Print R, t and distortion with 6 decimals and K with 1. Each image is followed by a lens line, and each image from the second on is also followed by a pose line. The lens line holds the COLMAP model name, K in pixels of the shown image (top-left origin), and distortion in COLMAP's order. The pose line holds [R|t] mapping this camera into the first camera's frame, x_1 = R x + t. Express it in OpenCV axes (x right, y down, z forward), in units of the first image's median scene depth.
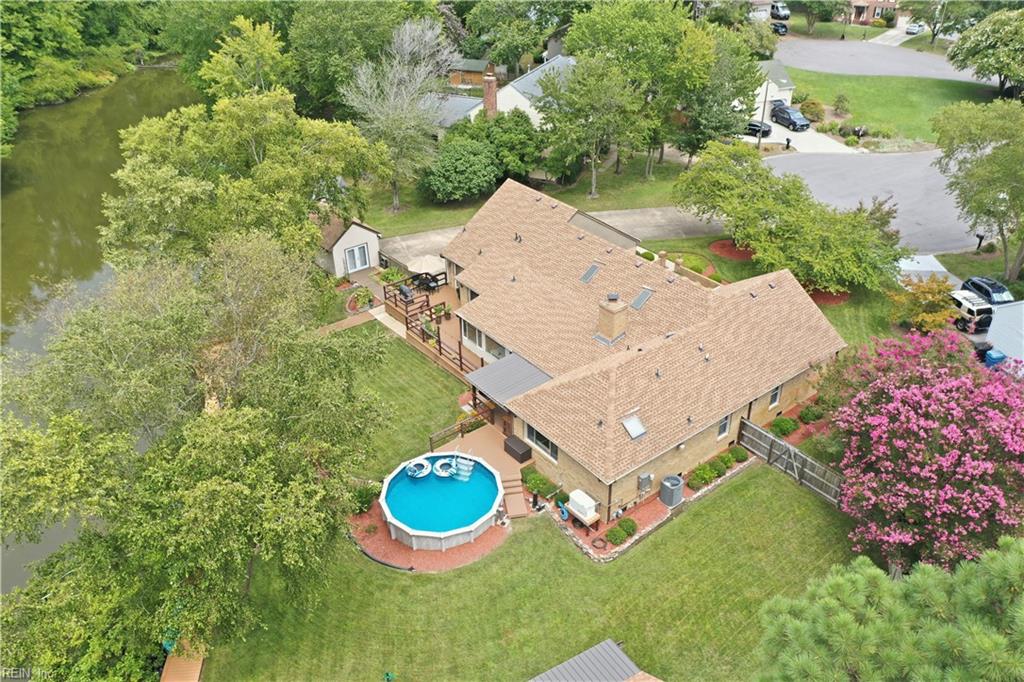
lens RADIAL K [[815.2, 0, 507.6], [0, 815.2, 338.8], [0, 0, 1]] dist [-0.018671, -0.004012]
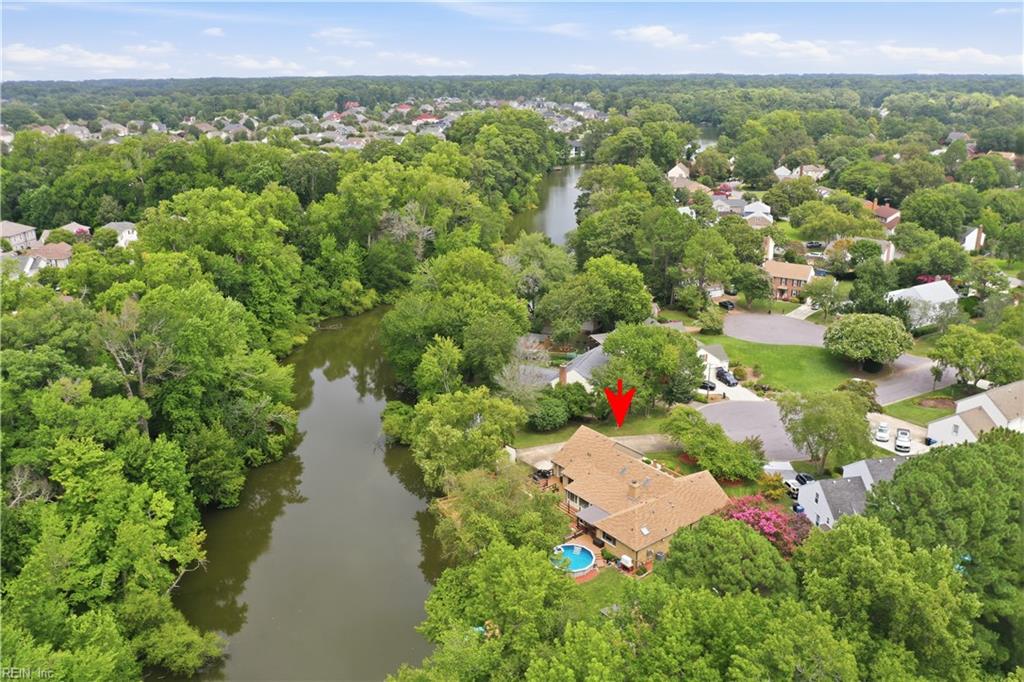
lens RADIAL K [[815.2, 0, 517.0], [0, 815.2, 337.9], [0, 0, 1]] dist [-0.018671, -0.004012]
pose [[0.999871, 0.009966, 0.012569, -0.169846], [-0.006896, 0.974540, -0.224110, 0.051586], [-0.014483, 0.223994, 0.974483, -0.968297]]
